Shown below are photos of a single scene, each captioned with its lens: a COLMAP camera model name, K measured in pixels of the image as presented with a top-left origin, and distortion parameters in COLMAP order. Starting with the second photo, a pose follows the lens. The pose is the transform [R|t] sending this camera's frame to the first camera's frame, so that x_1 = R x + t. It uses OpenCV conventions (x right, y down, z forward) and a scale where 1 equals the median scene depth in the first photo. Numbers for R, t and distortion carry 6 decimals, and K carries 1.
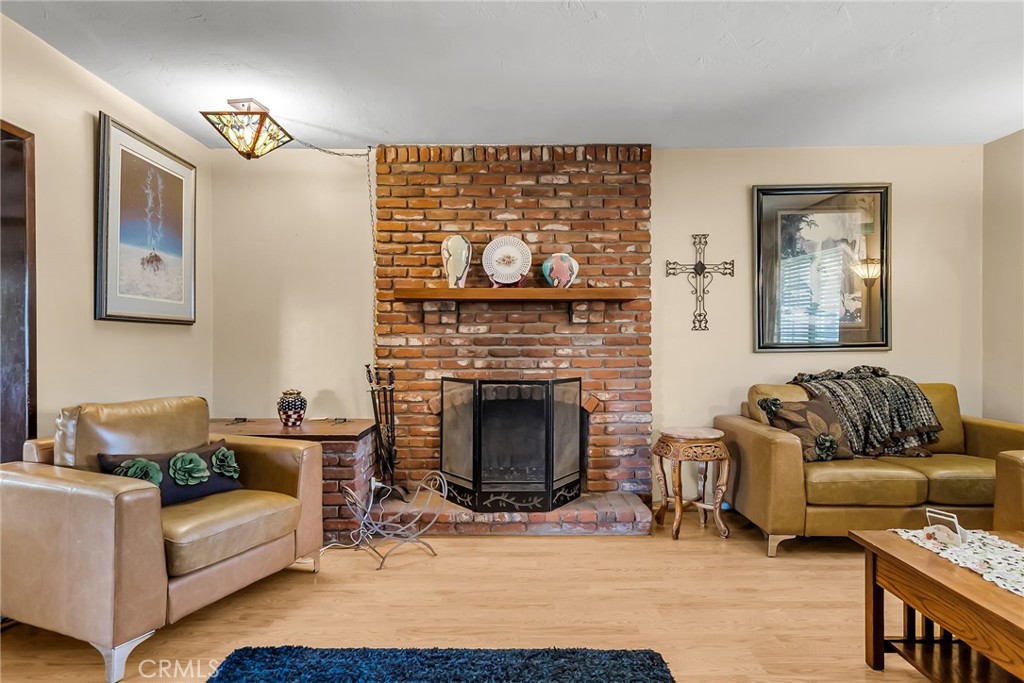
lens RADIAL K [[561.1, 0, 507.5], [0, 561.1, 347.3], [0, 0, 1]] dist [0.000379, 0.000254]
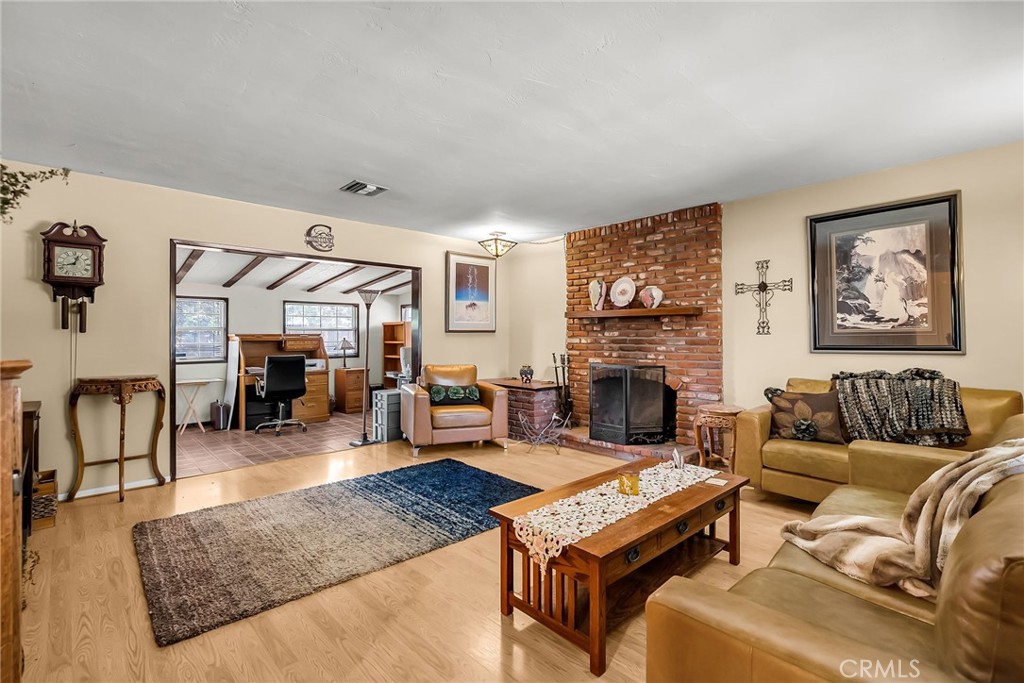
lens RADIAL K [[465.4, 0, 506.4], [0, 465.4, 330.4], [0, 0, 1]] dist [-0.002426, -0.000030]
pose [[0.681185, -0.005693, -0.732089, 0.742978], [-0.002179, 0.999950, -0.009803, -0.028563], [0.732108, 0.008273, 0.681139, -0.173320]]
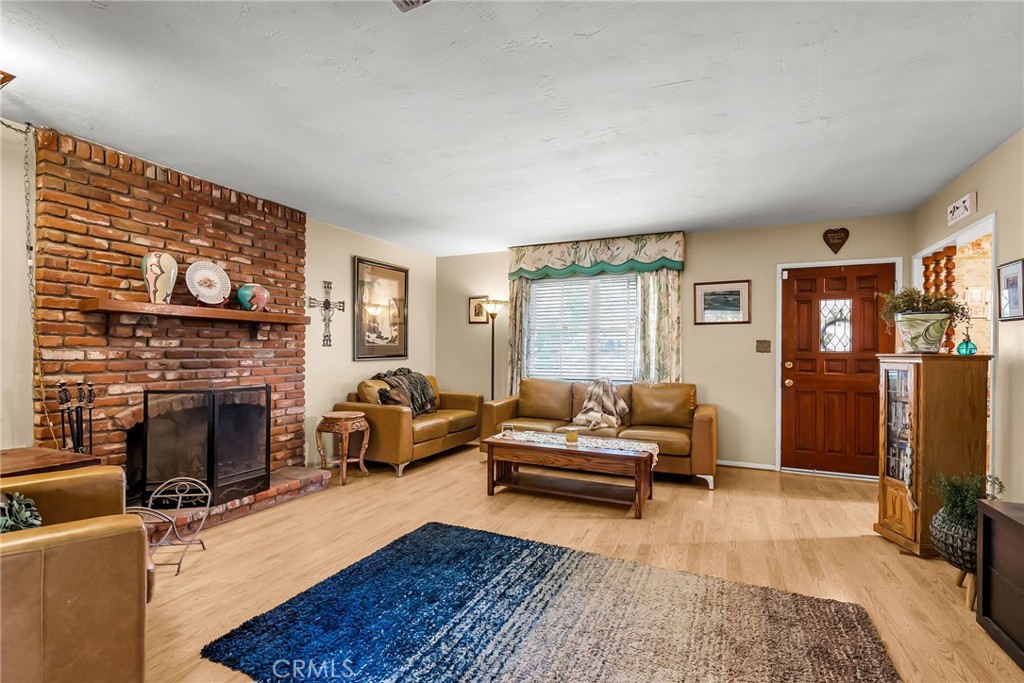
lens RADIAL K [[470.6, 0, 508.3], [0, 470.6, 349.7], [0, 0, 1]] dist [-0.001611, -0.000011]
pose [[0.420868, 0.006366, 0.907100, -0.588054], [-0.002935, 0.999980, -0.005656, -0.016967], [-0.907117, -0.000282, 0.420878, 0.051901]]
